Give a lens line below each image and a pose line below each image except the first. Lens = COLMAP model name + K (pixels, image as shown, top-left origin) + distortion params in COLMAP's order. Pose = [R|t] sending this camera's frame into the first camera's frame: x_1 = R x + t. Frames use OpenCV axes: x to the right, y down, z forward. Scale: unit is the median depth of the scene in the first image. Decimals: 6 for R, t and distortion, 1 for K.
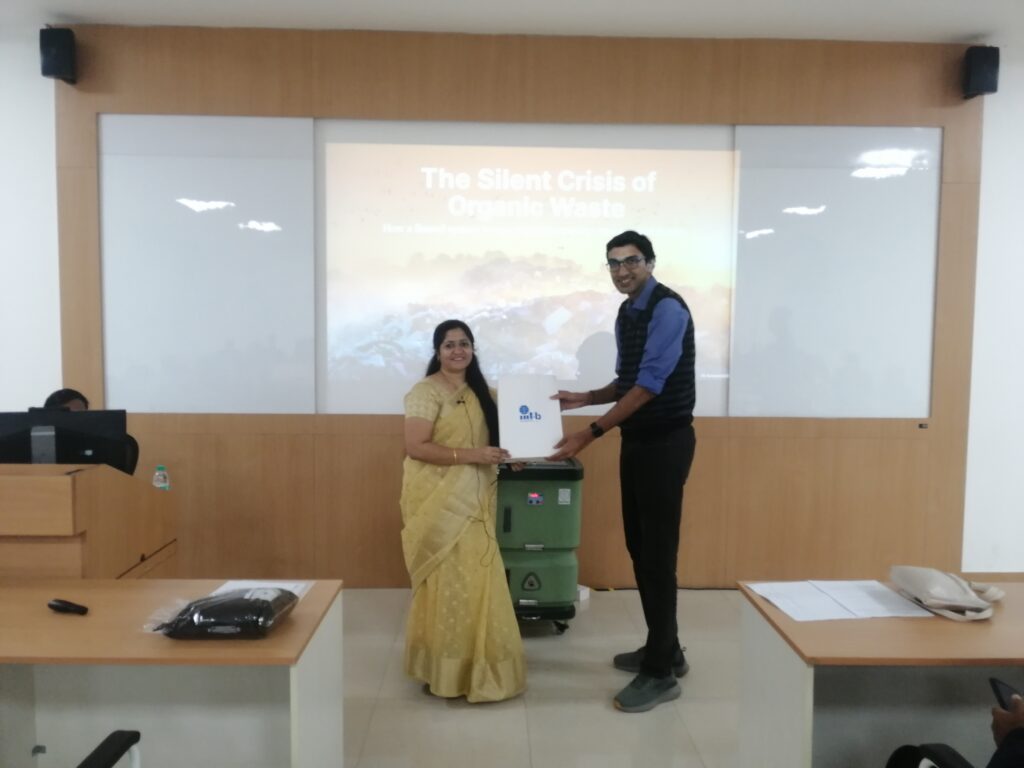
lens RADIAL K [[795.5, 0, 507.1], [0, 795.5, 386.5], [0, 0, 1]] dist [0.014373, -0.043269]
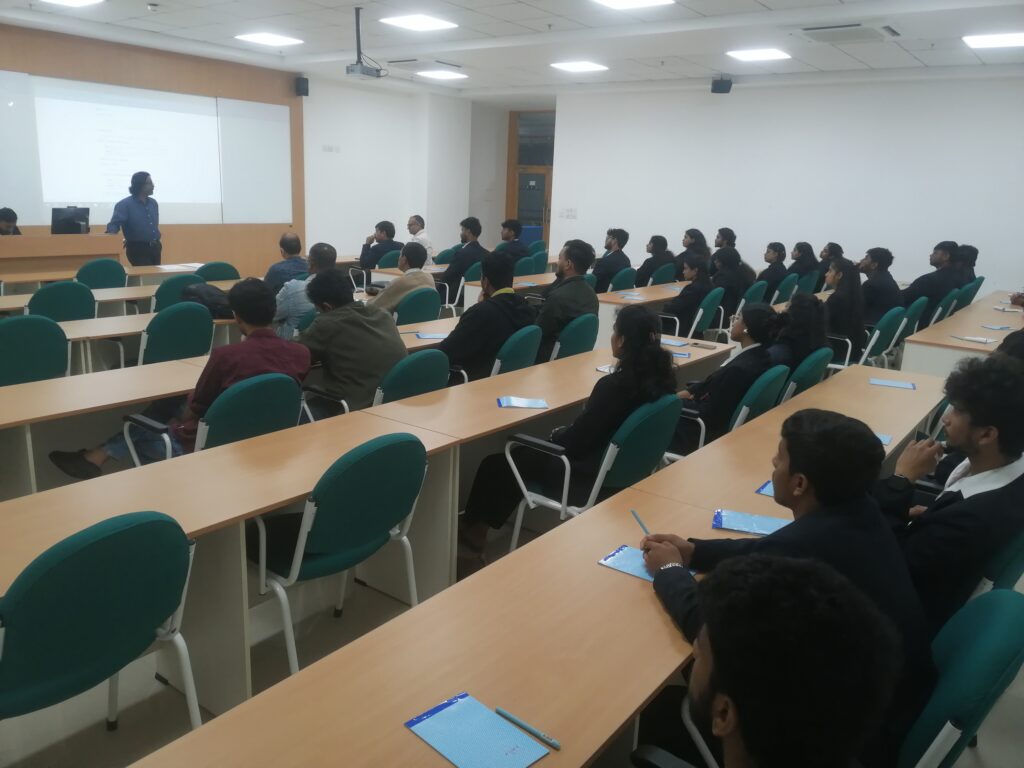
lens RADIAL K [[795.5, 0, 507.1], [0, 795.5, 386.5], [0, 0, 1]] dist [0.014373, -0.043269]
pose [[0.620936, -0.171631, 0.764840, -1.123308], [0.021781, 0.979136, 0.202036, 0.051917], [-0.783558, -0.108792, 0.611719, -1.200767]]
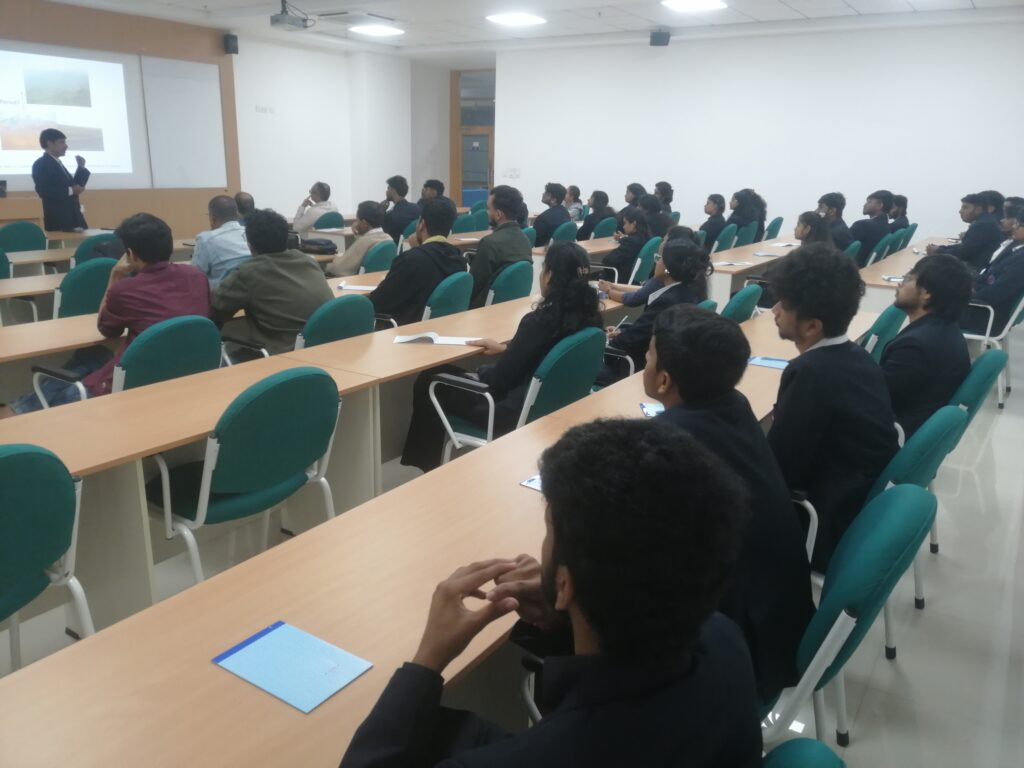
lens RADIAL K [[795.5, 0, 507.1], [0, 795.5, 386.5], [0, 0, 1]] dist [0.014373, -0.043269]
pose [[0.569582, -0.223146, 0.791064, -1.108821], [0.040453, 0.968886, 0.244179, 0.070674], [-0.820939, -0.107079, 0.560887, -1.211190]]
